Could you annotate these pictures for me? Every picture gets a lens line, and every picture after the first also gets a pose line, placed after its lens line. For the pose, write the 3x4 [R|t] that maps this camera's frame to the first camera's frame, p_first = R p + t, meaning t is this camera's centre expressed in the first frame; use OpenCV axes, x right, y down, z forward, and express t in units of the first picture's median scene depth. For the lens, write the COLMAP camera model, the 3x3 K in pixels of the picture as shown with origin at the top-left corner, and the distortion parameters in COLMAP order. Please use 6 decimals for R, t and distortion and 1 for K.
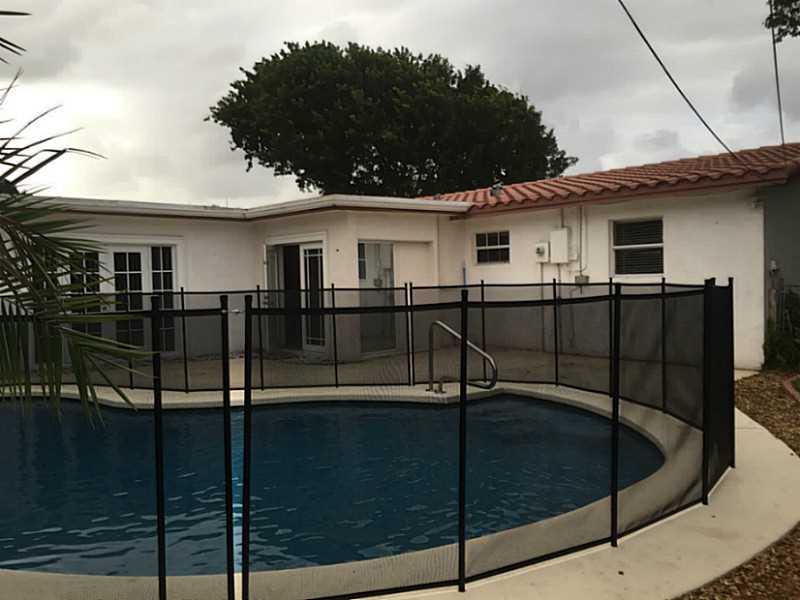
lens RADIAL K [[691.9, 0, 399.8], [0, 691.9, 303.2], [0, 0, 1]] dist [0.098639, -0.180714]
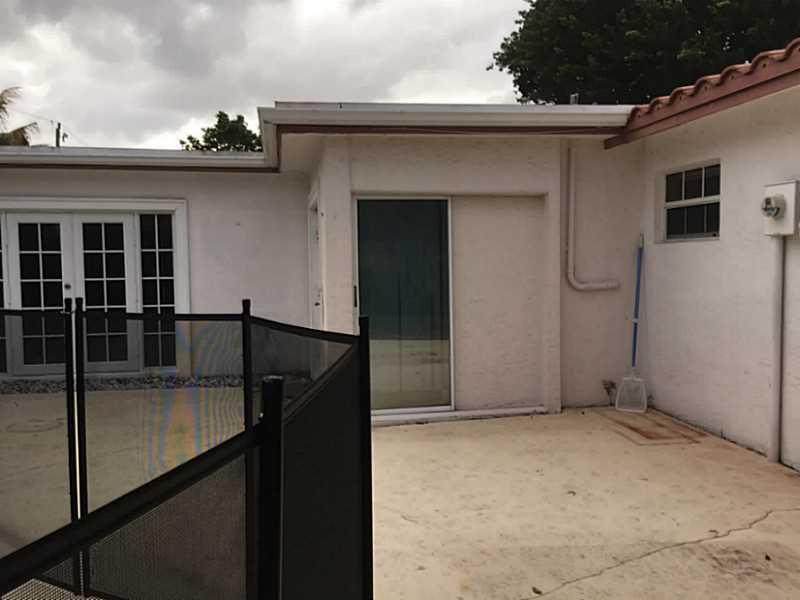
lens RADIAL K [[691.9, 0, 399.8], [0, 691.9, 303.2], [0, 0, 1]] dist [0.098639, -0.180714]
pose [[0.854999, 0.047791, -0.516423, 0.218701], [-0.028356, 0.998563, 0.045463, -0.031904], [0.517854, -0.024227, 0.855126, 0.536327]]
